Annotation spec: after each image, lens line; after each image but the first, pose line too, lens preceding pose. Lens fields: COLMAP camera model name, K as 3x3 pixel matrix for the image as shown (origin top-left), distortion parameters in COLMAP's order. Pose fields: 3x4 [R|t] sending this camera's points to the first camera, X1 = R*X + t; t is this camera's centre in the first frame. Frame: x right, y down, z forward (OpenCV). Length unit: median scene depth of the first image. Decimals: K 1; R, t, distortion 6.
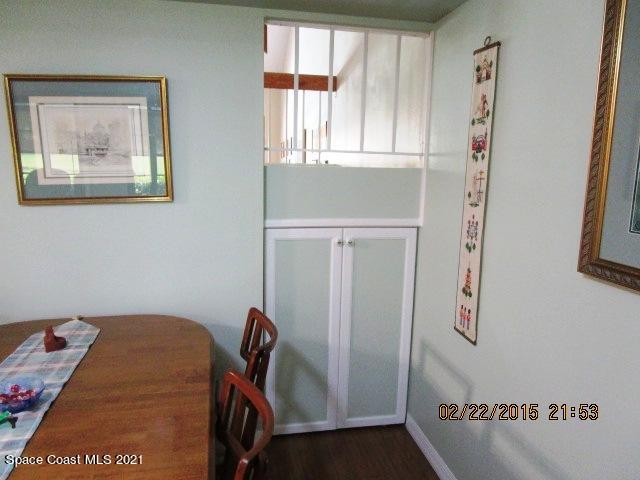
lens RADIAL K [[453.2, 0, 320.0], [0, 453.2, 240.0], [0, 0, 1]] dist [-0.031383, 0.009456]
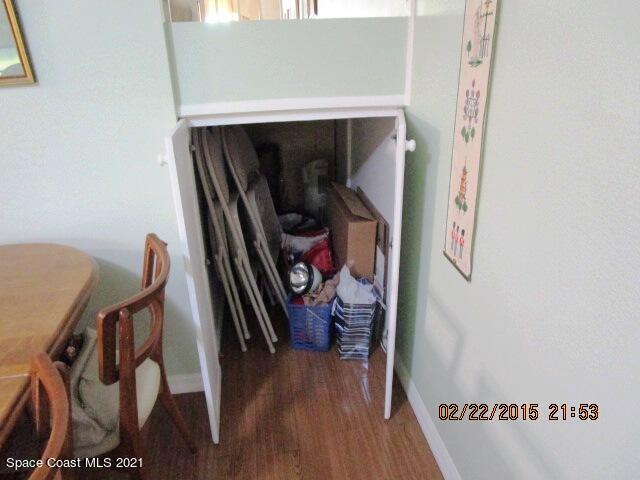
lens RADIAL K [[453.2, 0, 320.0], [0, 453.2, 240.0], [0, 0, 1]] dist [-0.031383, 0.009456]
pose [[0.997316, -0.019015, -0.070702, 0.167003], [0.034840, 0.972596, 0.229876, 0.007850], [0.064393, -0.231722, 0.970648, 0.334557]]
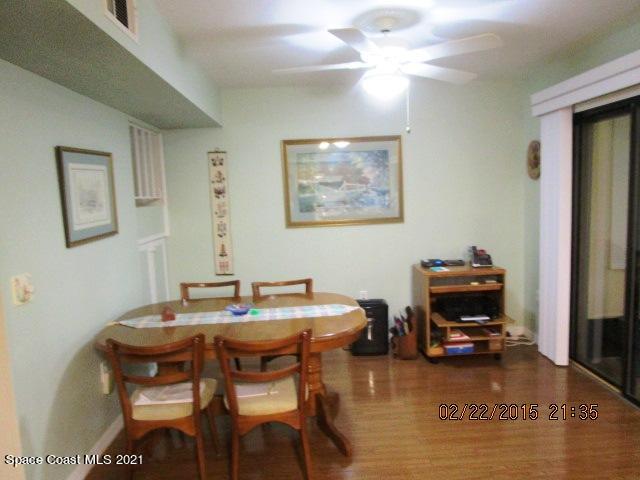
lens RADIAL K [[453.2, 0, 320.0], [0, 453.2, 240.0], [0, 0, 1]] dist [-0.031383, 0.009456]
pose [[0.154465, -0.131165, 0.979253, -1.851680], [0.210915, 0.972678, 0.097015, -0.078093], [-0.965223, 0.191554, 0.177909, 0.106925]]
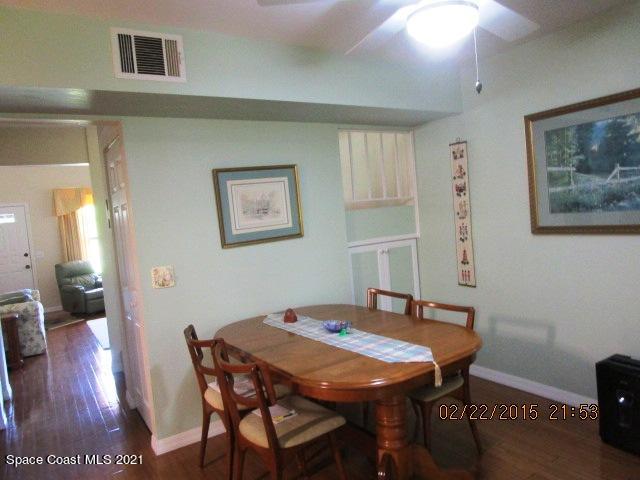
lens RADIAL K [[453.2, 0, 320.0], [0, 453.2, 240.0], [0, 0, 1]] dist [-0.031383, 0.009456]
pose [[0.922997, -0.120472, 0.365462, -0.971188], [0.162748, 0.982820, -0.087049, 0.089077], [-0.348696, 0.139824, 0.926747, -0.618269]]
